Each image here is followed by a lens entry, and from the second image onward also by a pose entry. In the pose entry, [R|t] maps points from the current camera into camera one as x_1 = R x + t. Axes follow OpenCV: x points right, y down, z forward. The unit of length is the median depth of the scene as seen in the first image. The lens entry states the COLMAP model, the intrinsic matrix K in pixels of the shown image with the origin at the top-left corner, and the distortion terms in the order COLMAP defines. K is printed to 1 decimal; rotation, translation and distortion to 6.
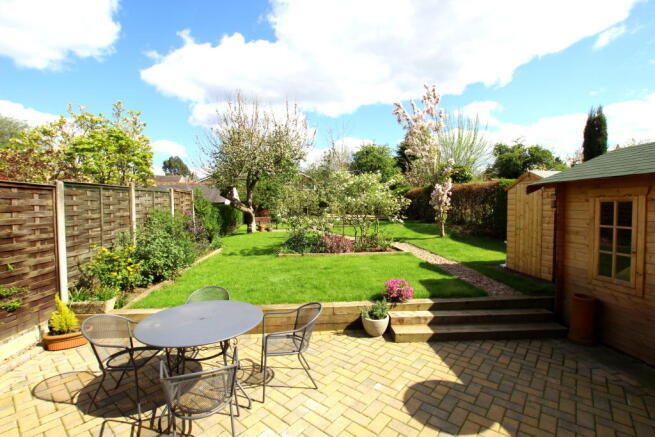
lens RADIAL K [[305.5, 0, 327.5], [0, 305.5, 218.5], [0, 0, 1]] dist [-0.018684, 0.000394]
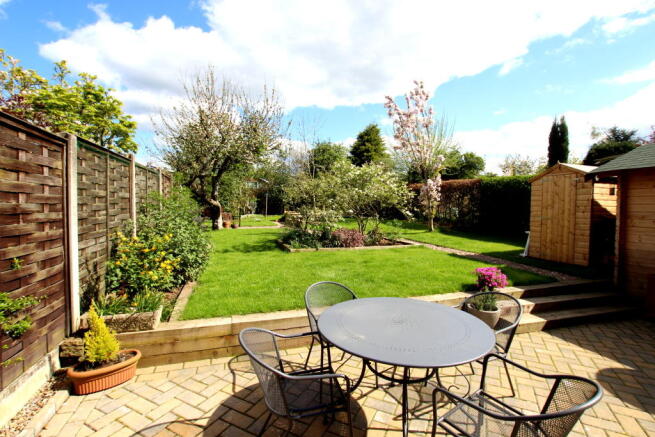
lens RADIAL K [[303.7, 0, 327.8], [0, 303.7, 217.8], [0, 0, 1]] dist [-0.024833, 0.000467]
pose [[0.972804, 0.006306, 0.231545, -0.280353], [-0.004689, 0.999961, -0.007535, 0.034773], [-0.231584, 0.006244, 0.972795, 0.133815]]
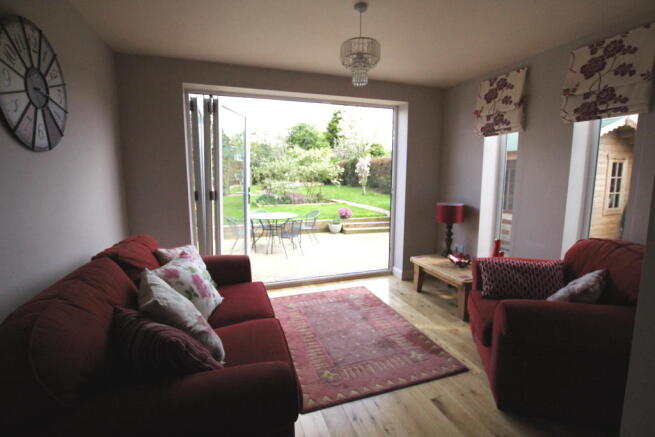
lens RADIAL K [[303.7, 0, 327.8], [0, 303.7, 217.8], [0, 0, 1]] dist [-0.024833, 0.000467]
pose [[0.968800, -0.031263, 0.245864, -0.214163], [0.008343, 0.995564, 0.093716, 0.046824], [-0.247703, -0.088741, 0.964763, -0.522081]]
